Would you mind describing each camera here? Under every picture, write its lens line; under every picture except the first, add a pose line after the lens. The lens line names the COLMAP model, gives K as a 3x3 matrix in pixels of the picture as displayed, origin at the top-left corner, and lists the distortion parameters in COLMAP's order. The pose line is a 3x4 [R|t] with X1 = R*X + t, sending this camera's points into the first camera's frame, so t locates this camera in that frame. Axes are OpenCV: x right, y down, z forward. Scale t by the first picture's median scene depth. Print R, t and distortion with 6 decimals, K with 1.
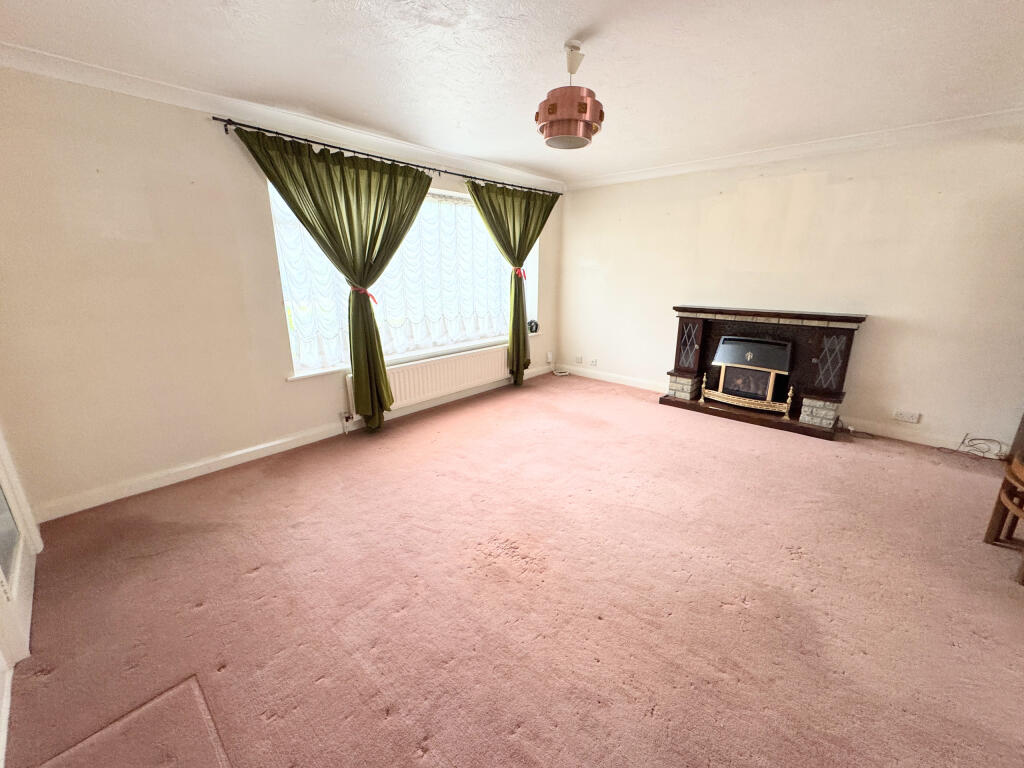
lens RADIAL K [[413.3, 0, 511.1], [0, 413.3, 379.2], [0, 0, 1]] dist [0.000078, 0.000030]
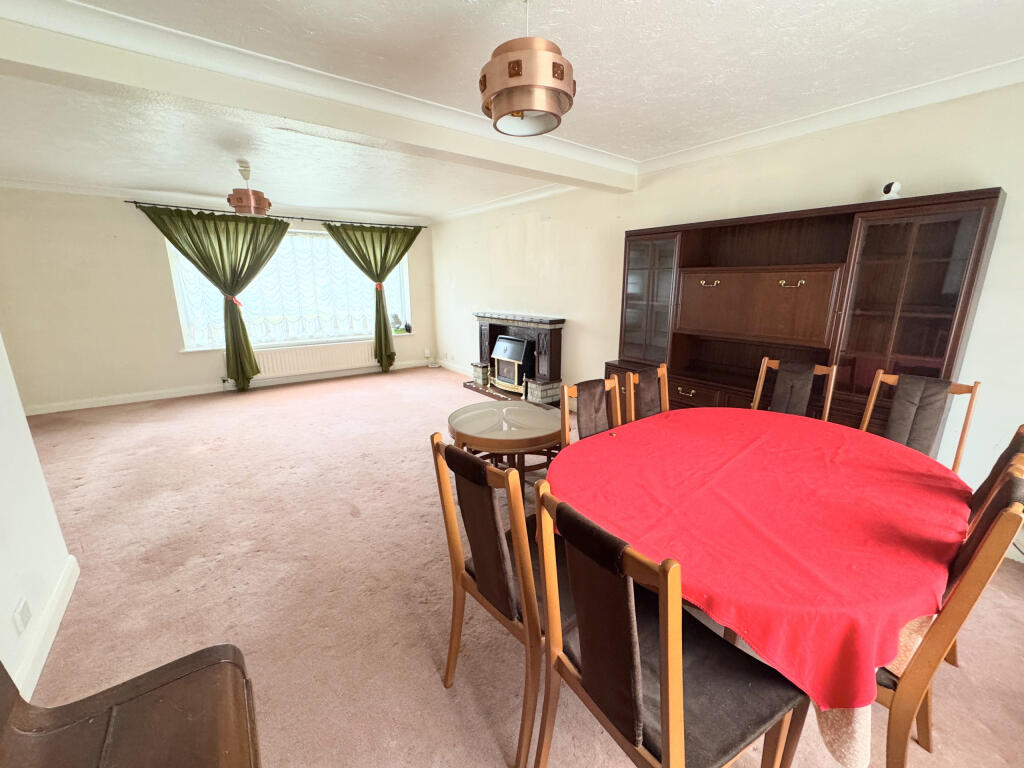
lens RADIAL K [[411.7, 0, 512.0], [0, 411.7, 384.0], [0, 0, 1]] dist [-0.000776, -0.000145]
pose [[0.981820, 0.044381, -0.184552, 0.814035], [-0.048288, 0.998693, -0.016727, 0.069186], [0.183568, 0.025335, 0.982680, -0.269003]]
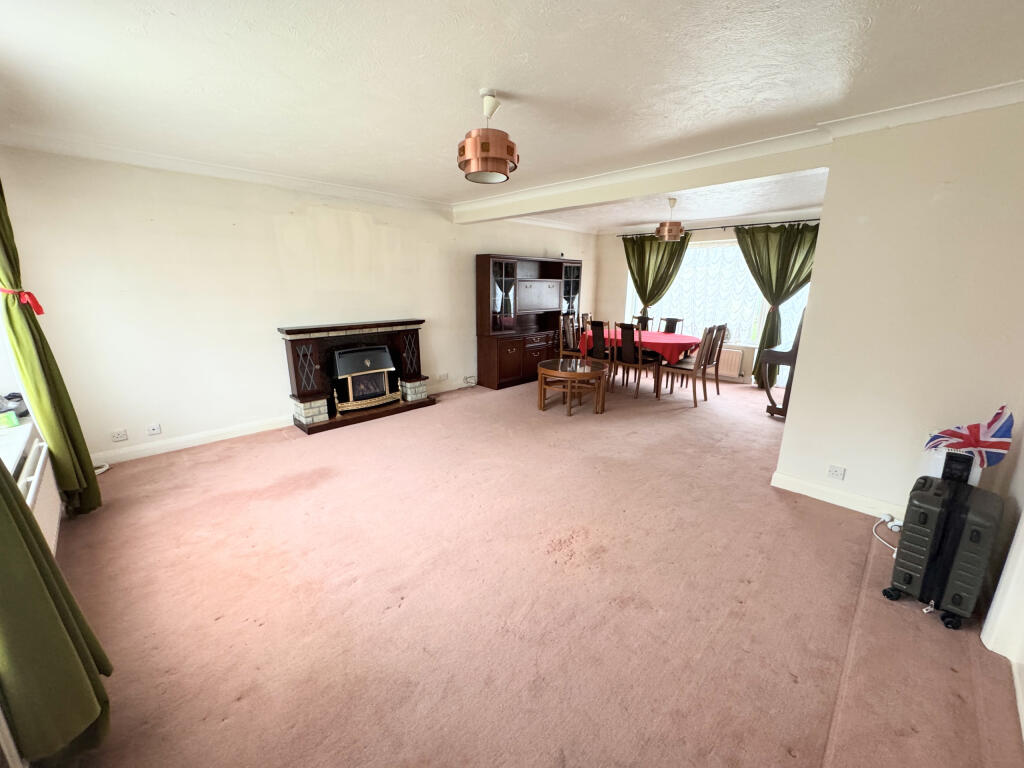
lens RADIAL K [[408.6, 0, 510.7], [0, 408.6, 382.3], [0, 0, 1]] dist [-0.000183, -0.000012]
pose [[0.055946, -0.233928, 0.970643, -0.509158], [0.257562, 0.942643, 0.212334, -0.139264], [-0.964641, 0.238122, 0.112988, 0.476896]]
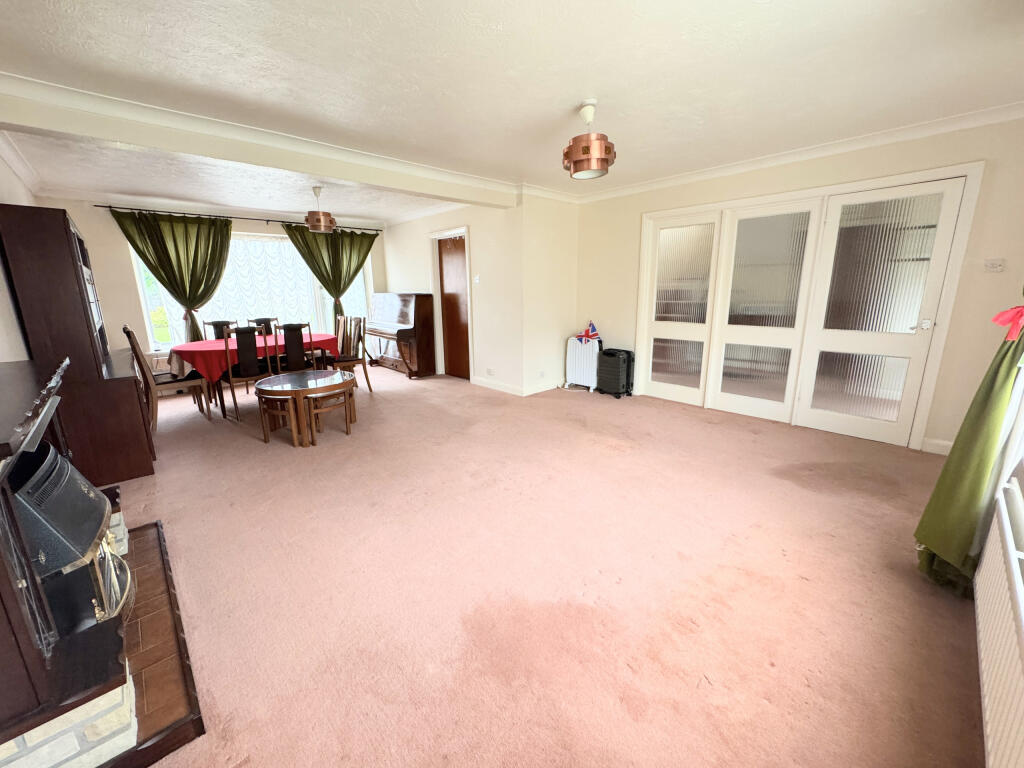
lens RADIAL K [[410.6, 0, 513.8], [0, 410.6, 377.7], [0, 0, 1]] dist [0.000081, 0.000036]
pose [[-0.997501, -0.004553, 0.070501, 0.138046], [0.028670, 0.885965, 0.462865, -0.307357], [-0.064569, 0.463730, -0.883620, 1.221029]]
